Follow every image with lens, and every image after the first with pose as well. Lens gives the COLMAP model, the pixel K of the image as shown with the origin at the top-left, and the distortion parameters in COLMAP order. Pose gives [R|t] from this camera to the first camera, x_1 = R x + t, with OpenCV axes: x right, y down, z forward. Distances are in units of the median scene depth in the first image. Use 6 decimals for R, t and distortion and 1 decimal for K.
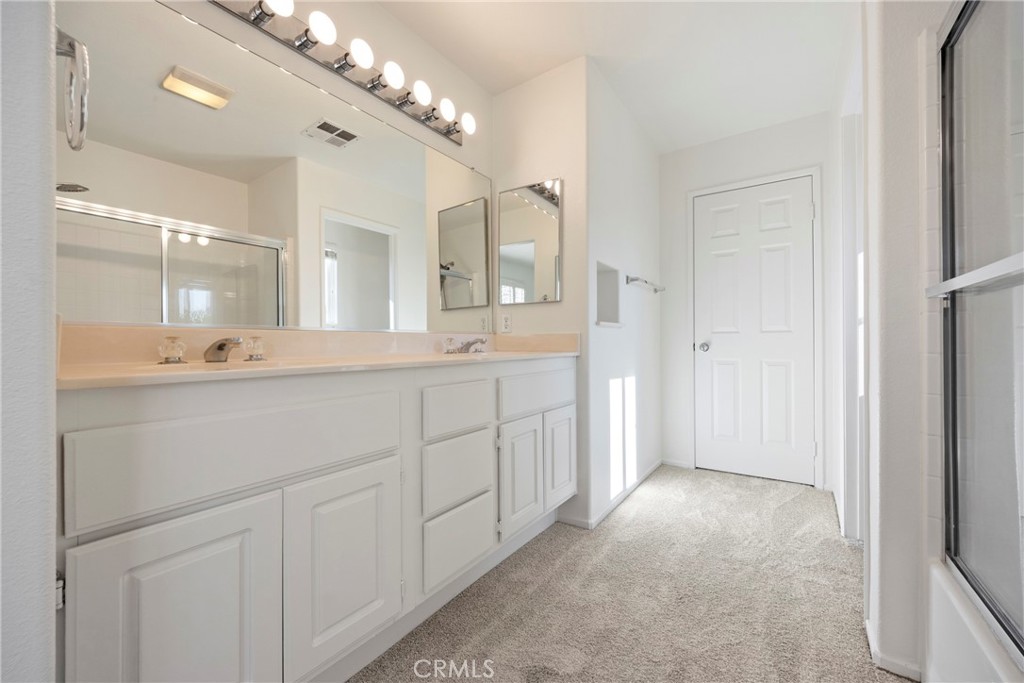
lens RADIAL K [[396.7, 0, 515.4], [0, 396.7, 342.1], [0, 0, 1]] dist [-0.005856, 0.000244]
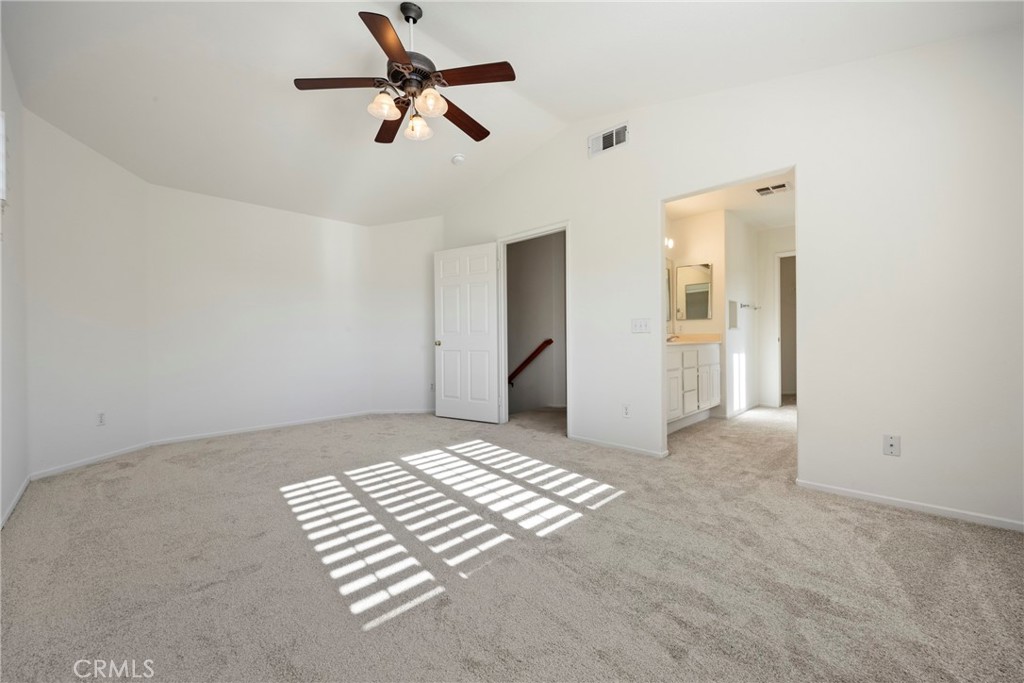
lens RADIAL K [[396.7, 0, 507.8], [0, 396.7, 340.8], [0, 0, 1]] dist [-0.005856, 0.000244]
pose [[0.983455, 0.002173, -0.181141, -0.617744], [-0.000759, 0.999969, 0.007873, 0.003609], [0.181152, -0.007605, 0.983426, -1.414225]]
